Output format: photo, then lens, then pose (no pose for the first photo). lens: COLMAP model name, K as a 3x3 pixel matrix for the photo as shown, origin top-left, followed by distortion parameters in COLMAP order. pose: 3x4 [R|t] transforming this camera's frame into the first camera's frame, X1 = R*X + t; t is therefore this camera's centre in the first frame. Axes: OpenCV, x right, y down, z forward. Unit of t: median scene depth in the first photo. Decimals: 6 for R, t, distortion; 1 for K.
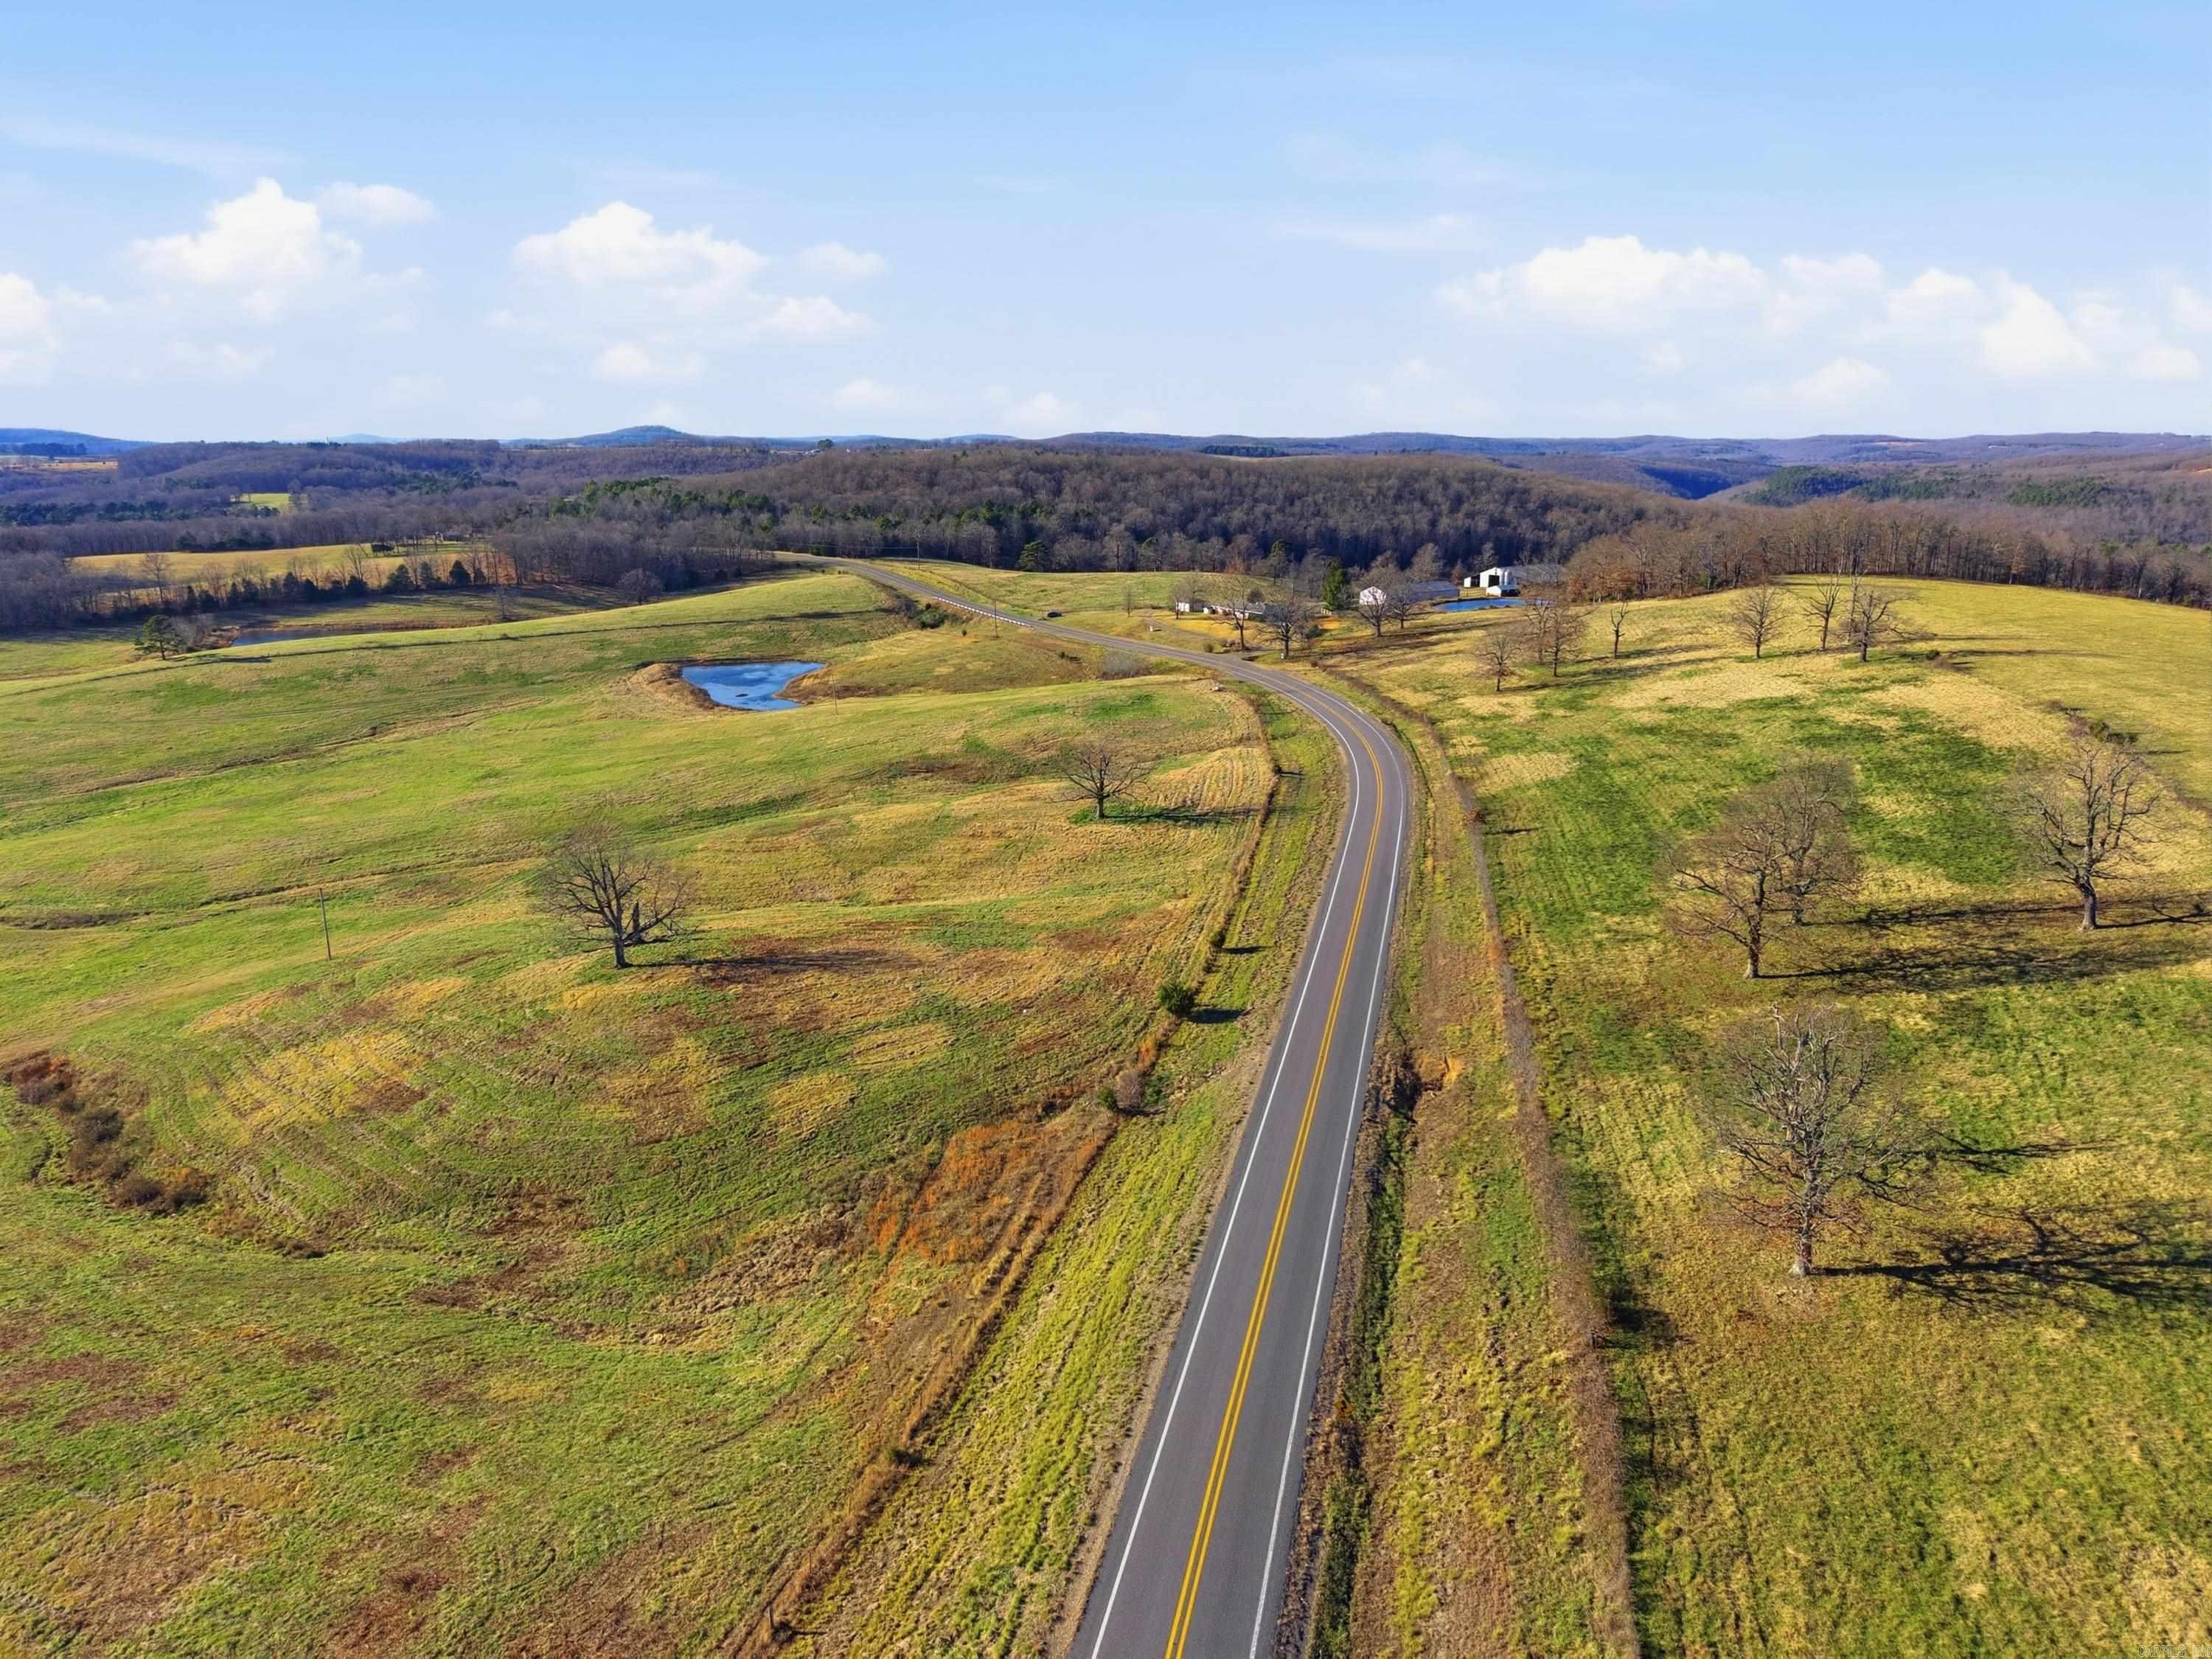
lens RADIAL K [[1542.2, 0, 1106.0], [0, 1542.2, 829.5], [0, 0, 1]] dist [0.115318, -0.224272]
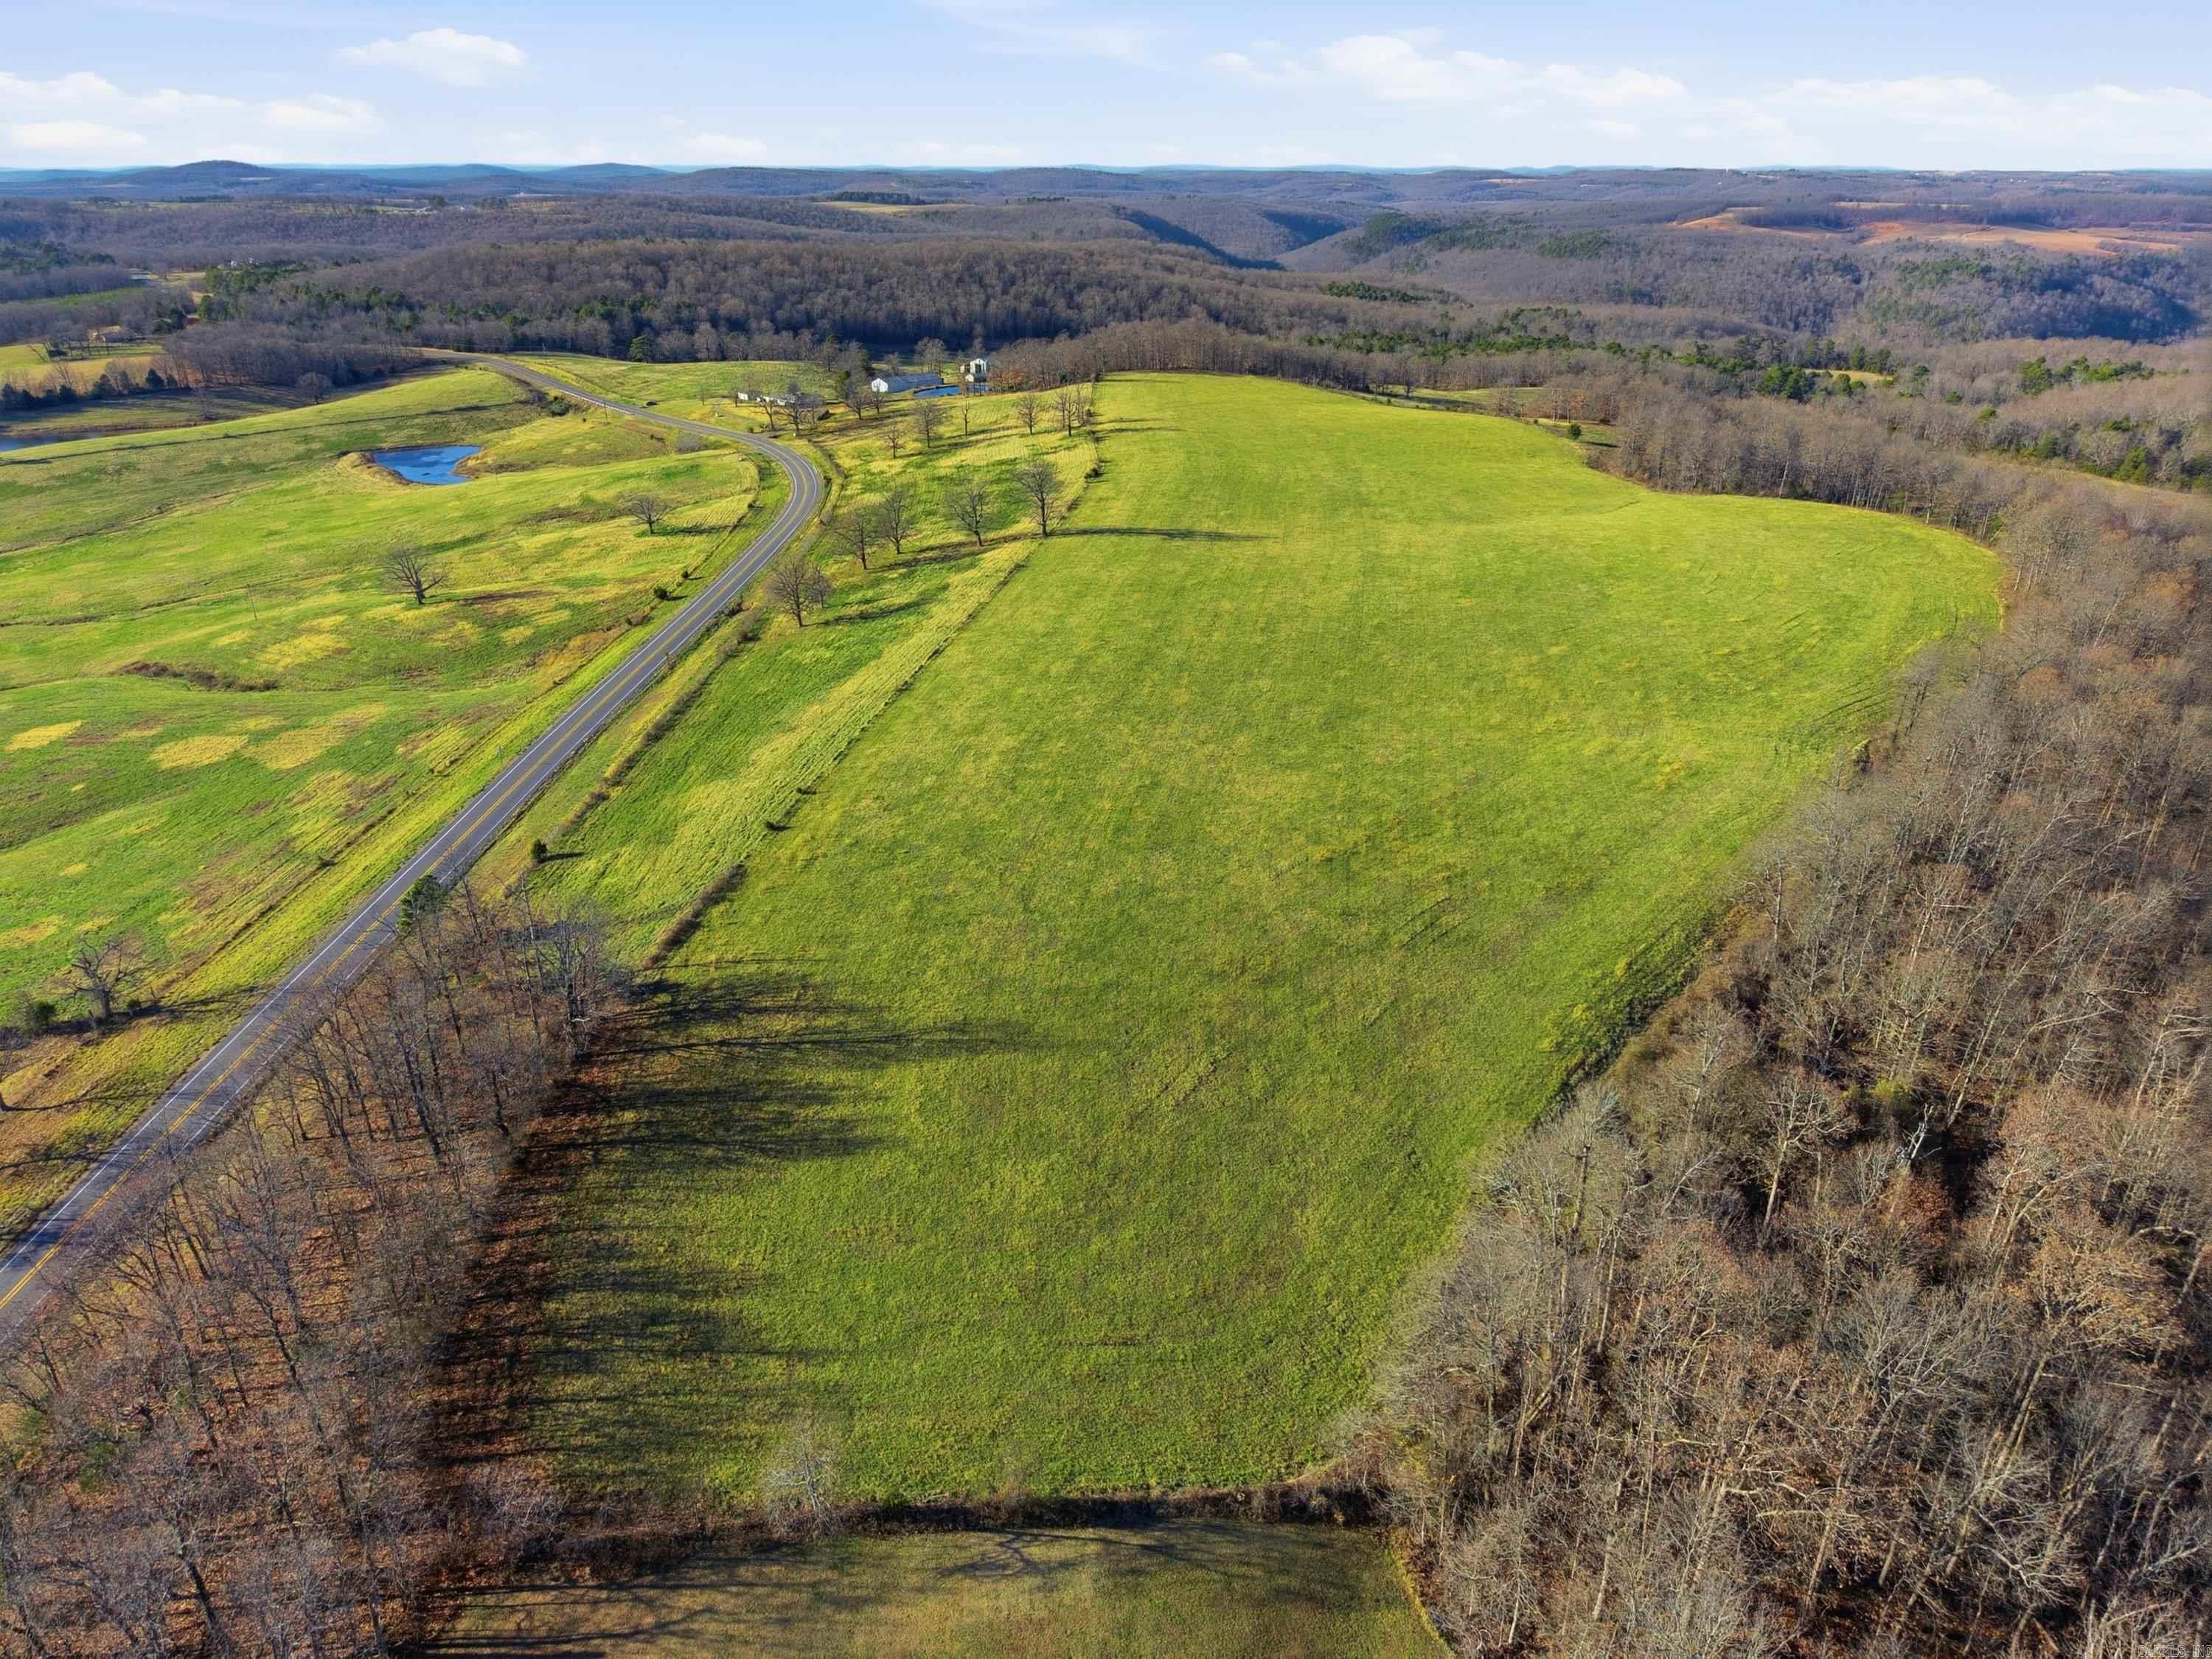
lens RADIAL K [[1498.4, 0, 1106.0], [0, 1498.4, 829.5], [0, 0, 1]] dist [-0.001115, 0.000501]
pose [[0.976163, -0.086075, 0.199243, 0.063938], [0.052286, 0.984224, 0.169024, 0.030325], [-0.210649, -0.154577, 0.965263, -0.438229]]
